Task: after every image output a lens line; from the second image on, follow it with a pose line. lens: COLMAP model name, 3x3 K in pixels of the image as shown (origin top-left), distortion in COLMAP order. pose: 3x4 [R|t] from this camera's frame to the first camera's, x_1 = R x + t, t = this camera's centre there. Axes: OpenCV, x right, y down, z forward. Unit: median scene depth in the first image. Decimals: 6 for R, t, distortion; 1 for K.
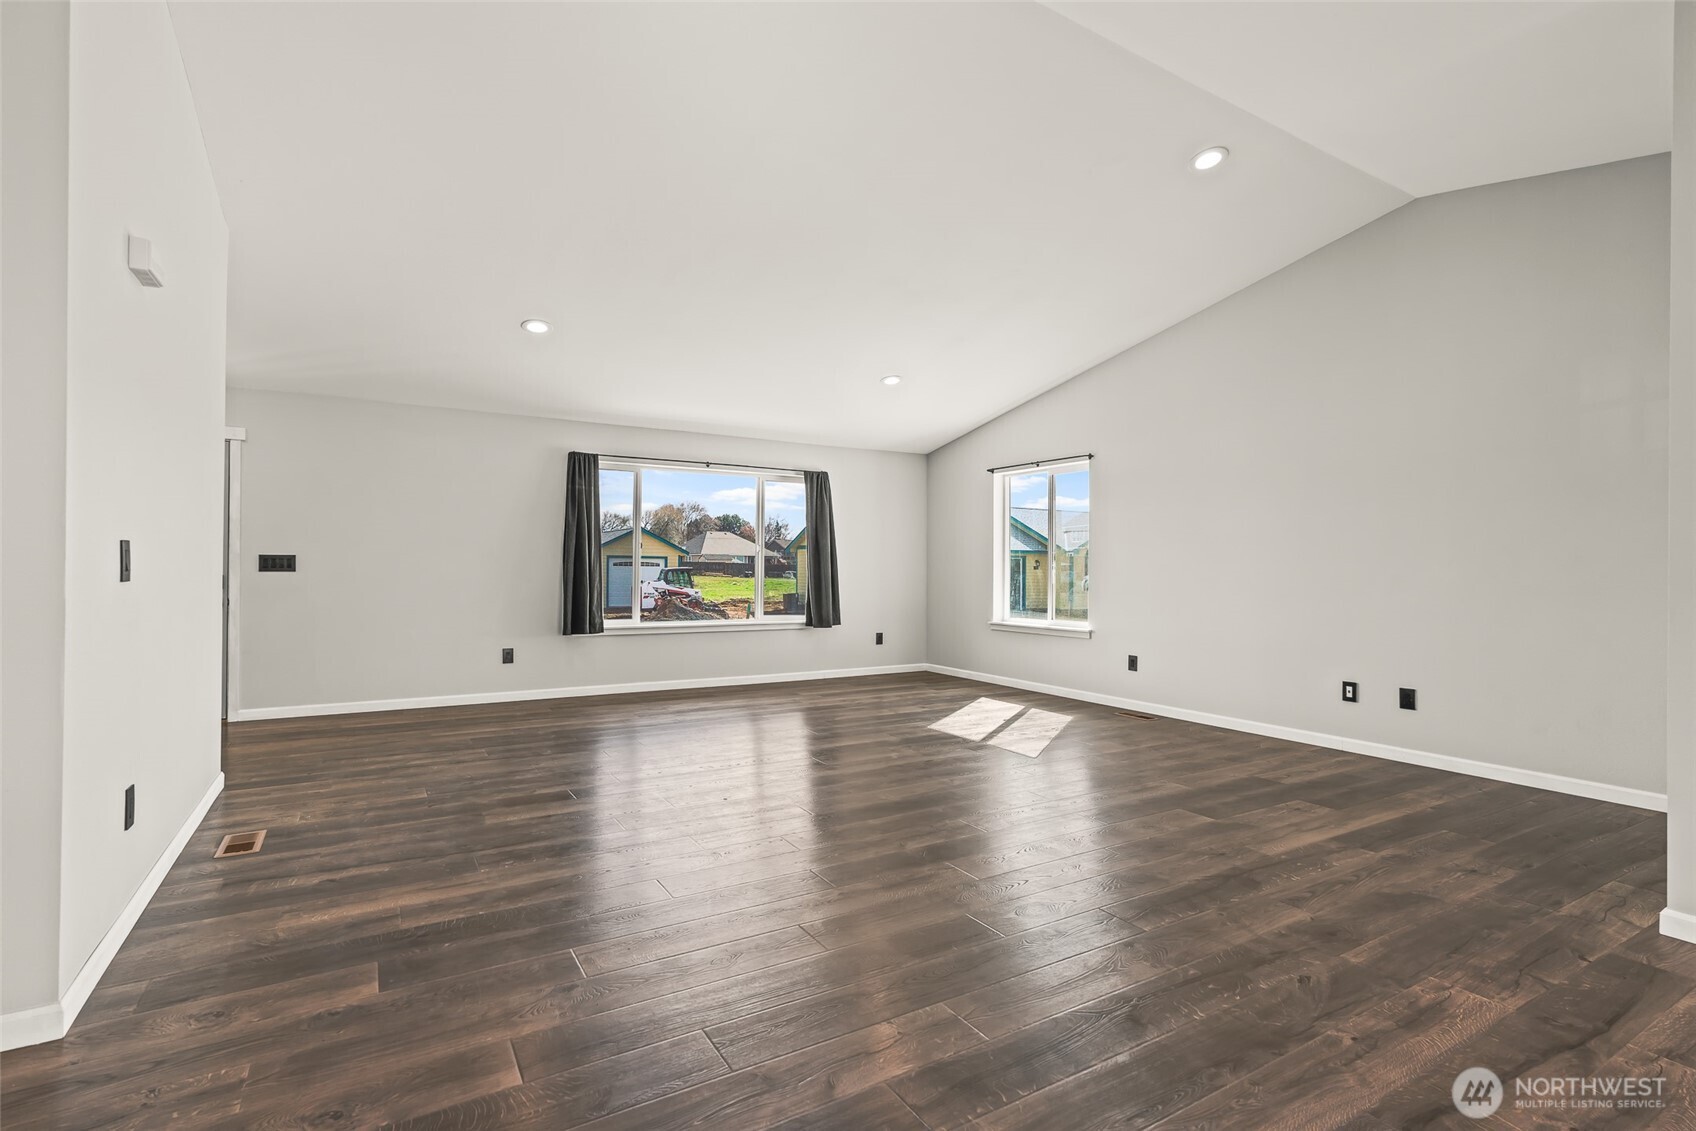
lens RADIAL K [[771.3, 0, 831.7], [0, 771.3, 577.5], [0, 0, 1]] dist [-0.001444, 0.003085]
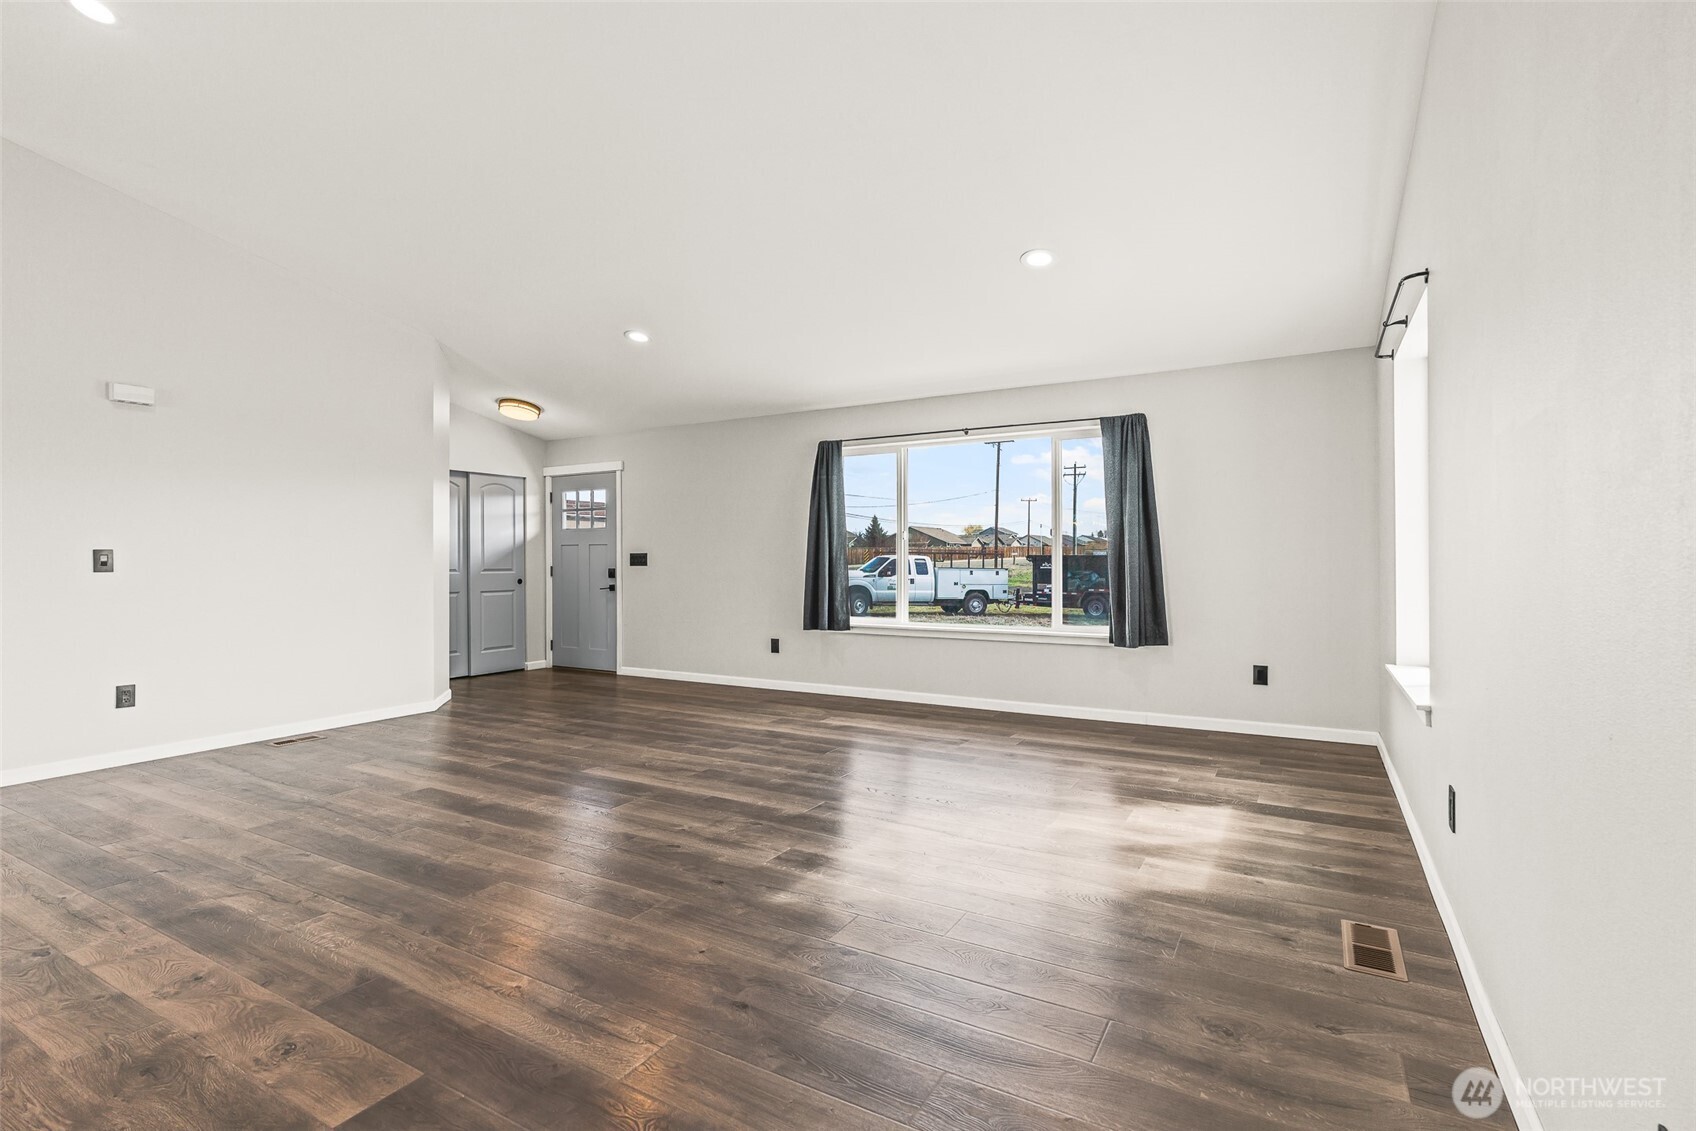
lens RADIAL K [[771.3, 0, 836.6], [0, 771.3, 568.0], [0, 0, 1]] dist [-0.001444, 0.003085]
pose [[0.505735, -0.004897, -0.862675, 0.542475], [-0.001542, 0.999977, -0.006581, 0.002523], [0.862688, 0.004658, 0.505716, 0.550232]]
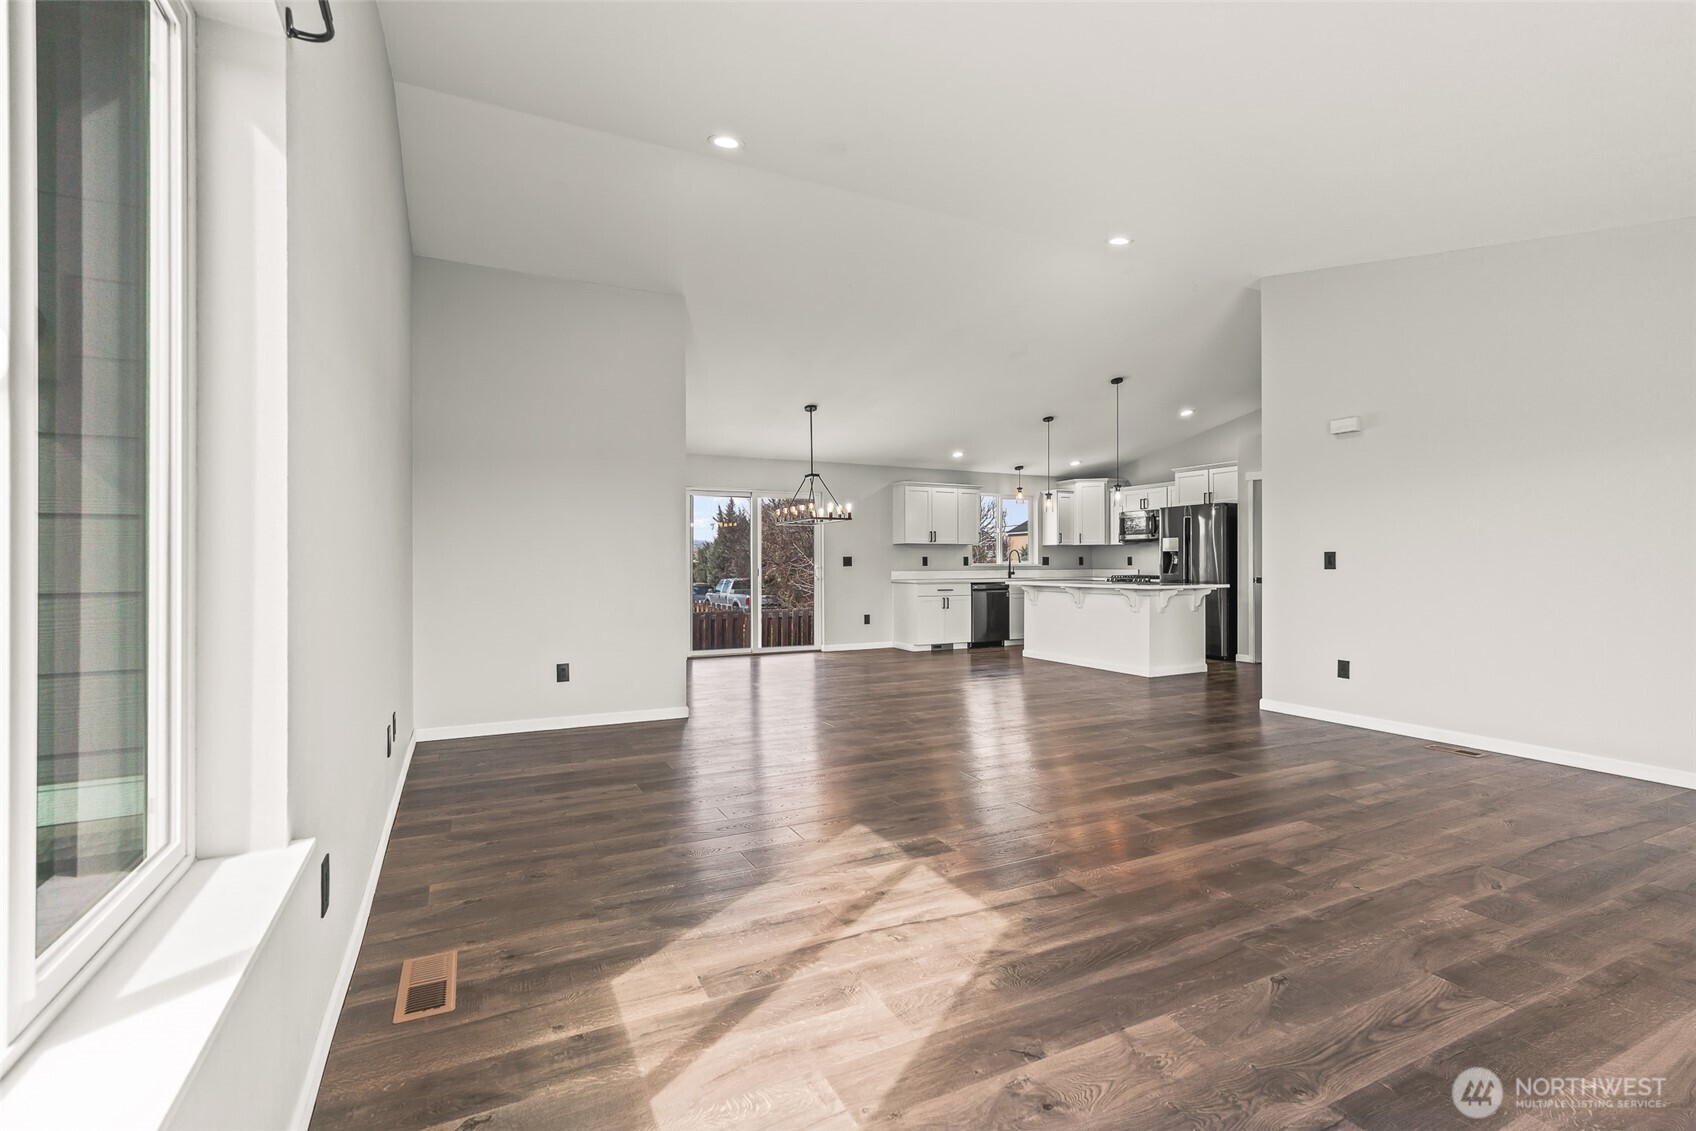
lens RADIAL K [[771.3, 0, 839.6], [0, 771.3, 555.5], [0, 0, 1]] dist [-0.001444, 0.003085]
pose [[-0.998183, -0.006517, 0.059903, 0.174434], [-0.006485, 0.999979, 0.000731, -0.015418], [-0.059907, 0.000341, -0.998204, 1.243581]]
